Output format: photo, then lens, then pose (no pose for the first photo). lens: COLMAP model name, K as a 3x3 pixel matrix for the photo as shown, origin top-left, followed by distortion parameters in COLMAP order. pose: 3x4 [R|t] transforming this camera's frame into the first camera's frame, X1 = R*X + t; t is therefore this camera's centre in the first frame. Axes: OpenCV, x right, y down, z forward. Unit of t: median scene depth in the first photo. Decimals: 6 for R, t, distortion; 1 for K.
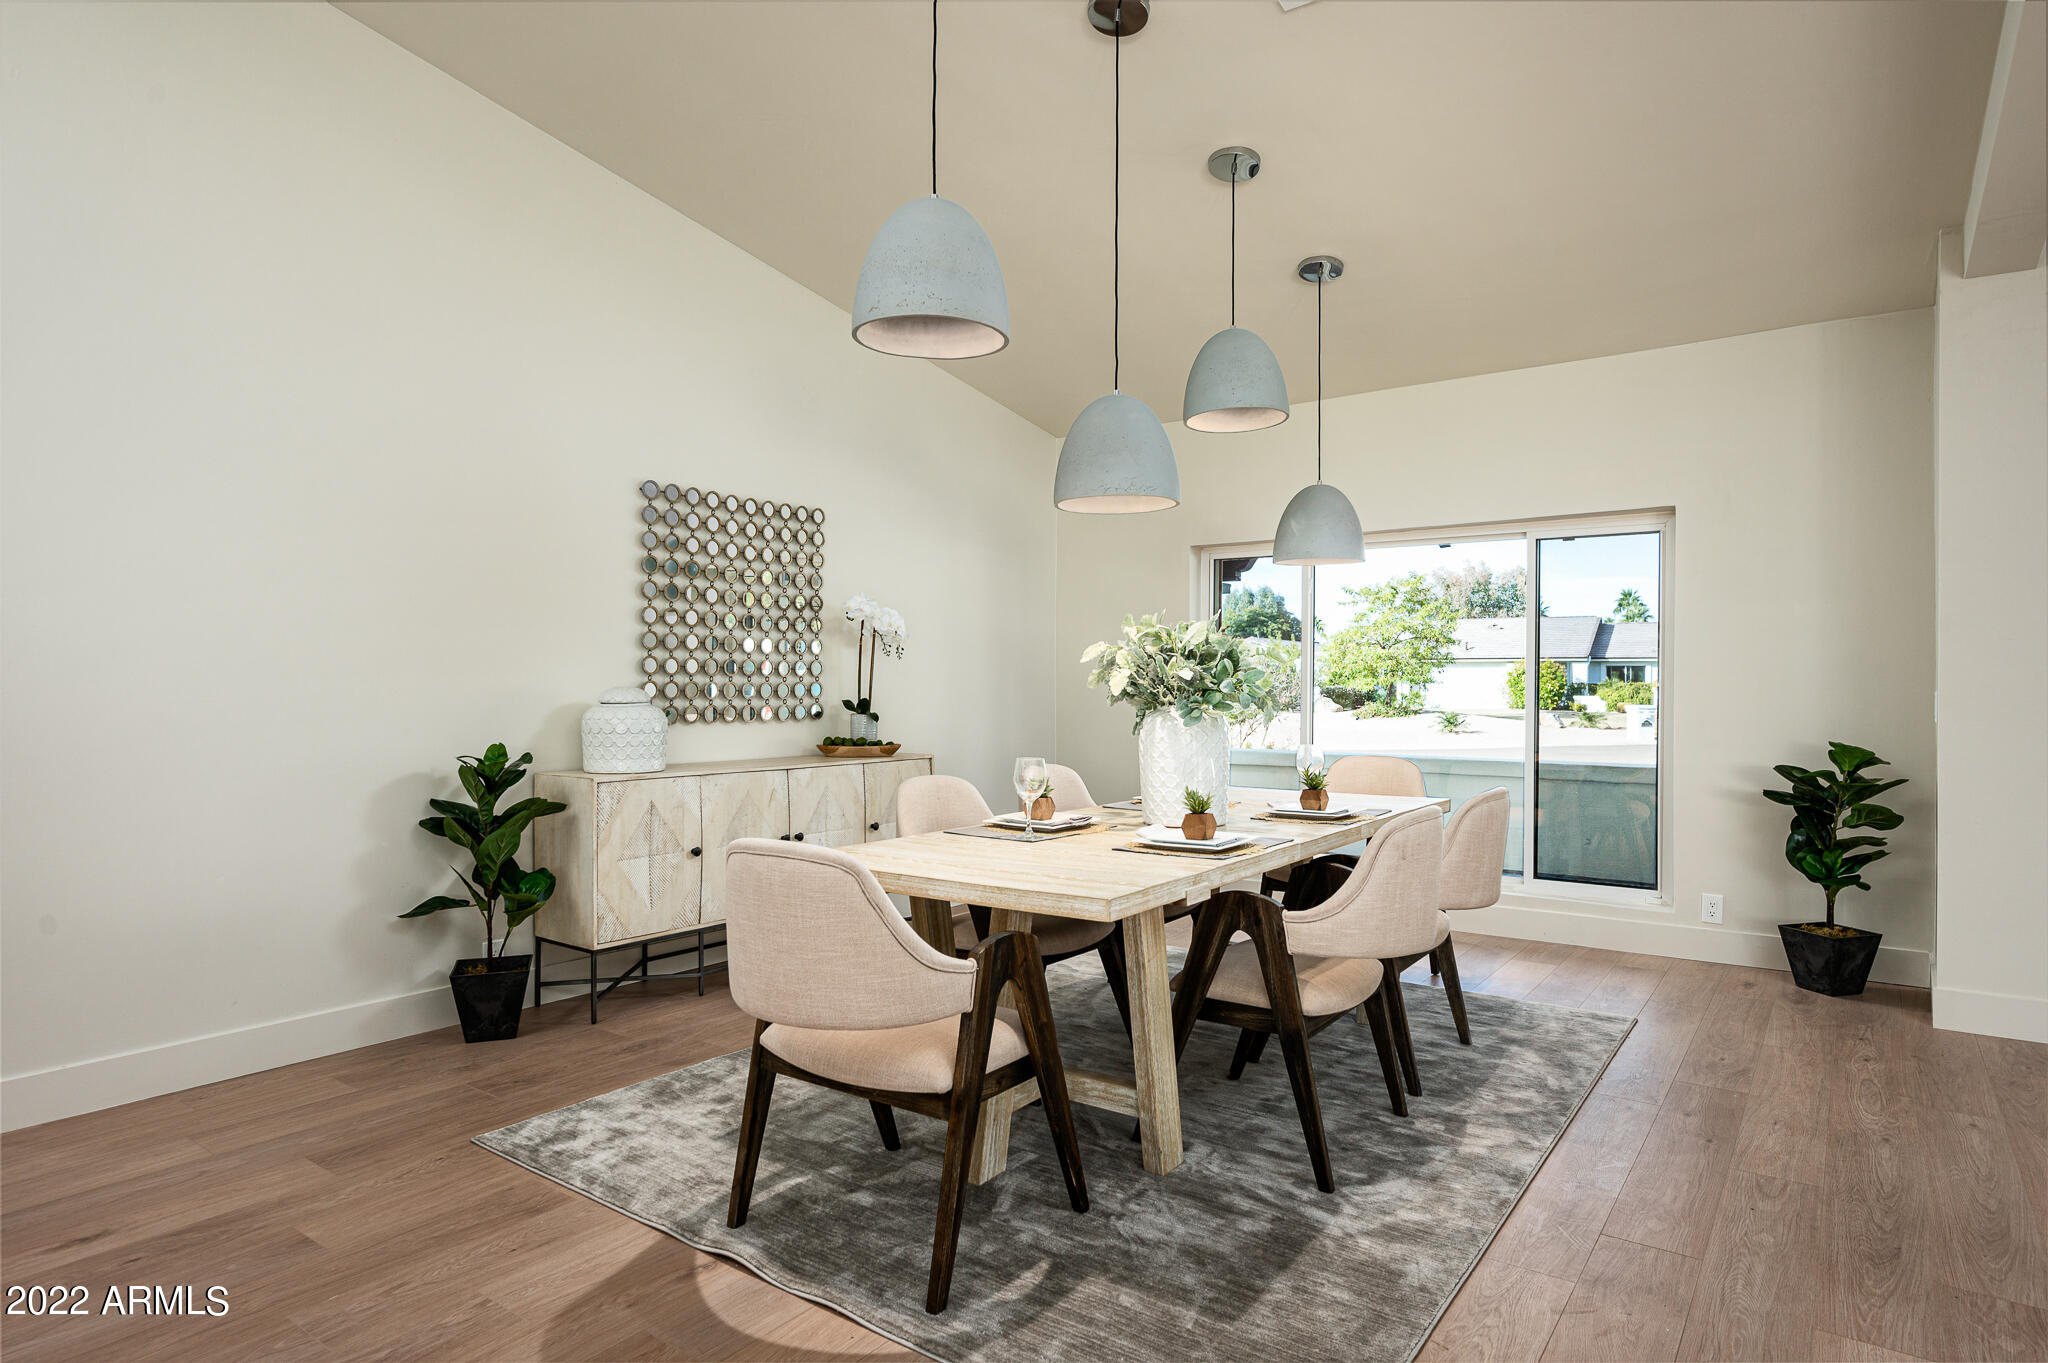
lens RADIAL K [[1134.9, 0, 1024.0], [0, 1134.9, 681.5], [0, 0, 1]] dist [0.001052, 0.000554]
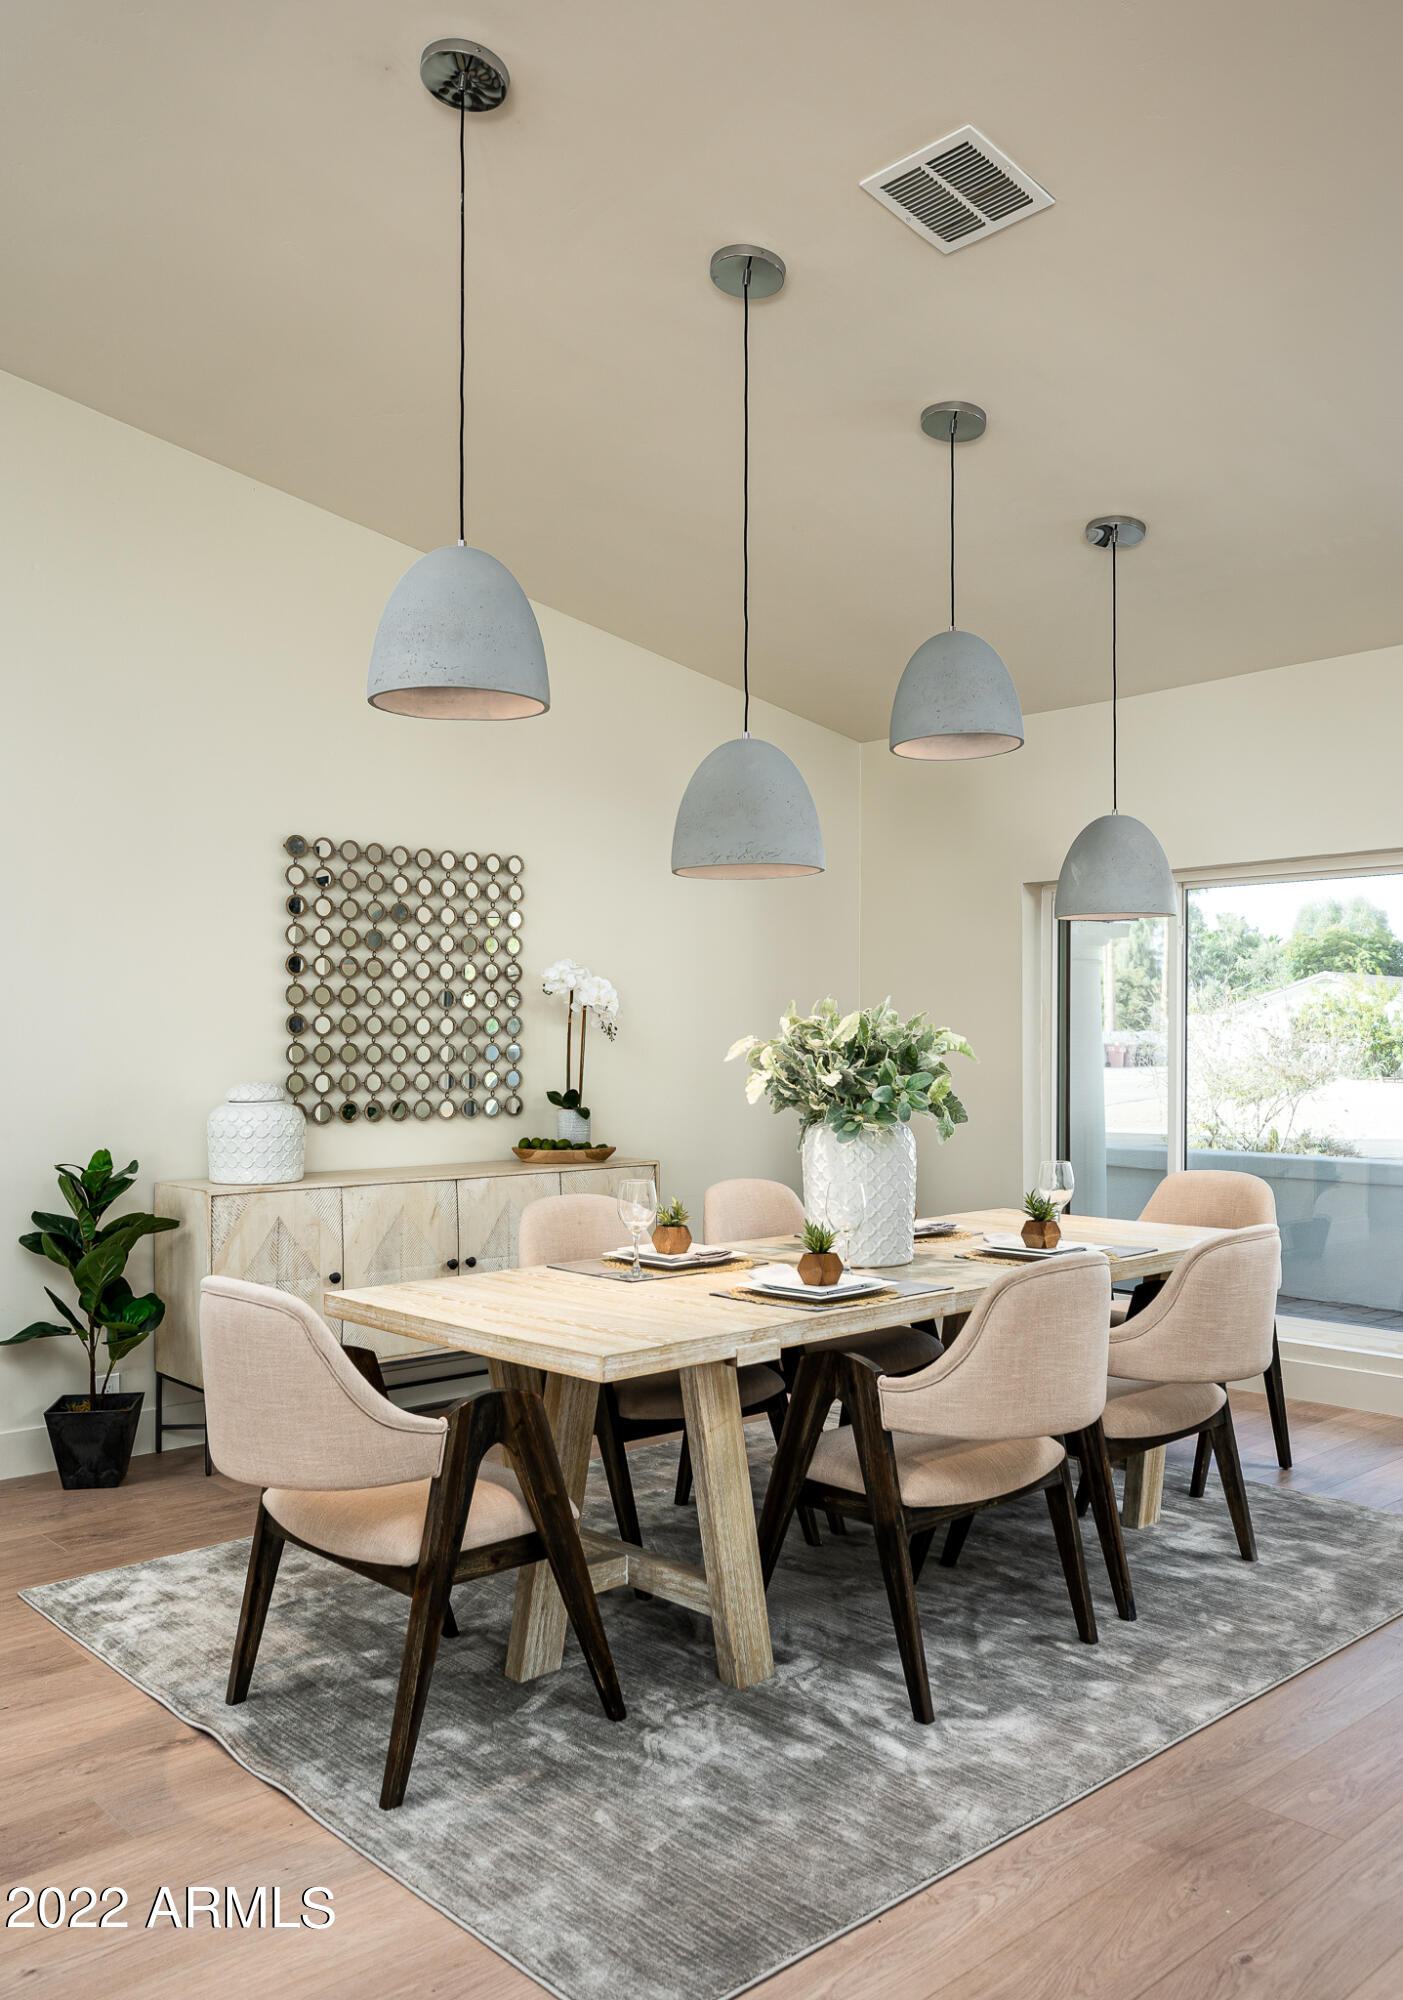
lens RADIAL K [[1570.5, 0, 700.5], [0, 1570.5, 1024.2], [0, 0, 1]] dist [0.003613, -0.006765]
pose [[0.980115, -0.005899, -0.198342, 0.294100], [0.004589, 0.999965, -0.007060, -0.040581], [0.198376, 0.006009, 0.980108, -0.126062]]
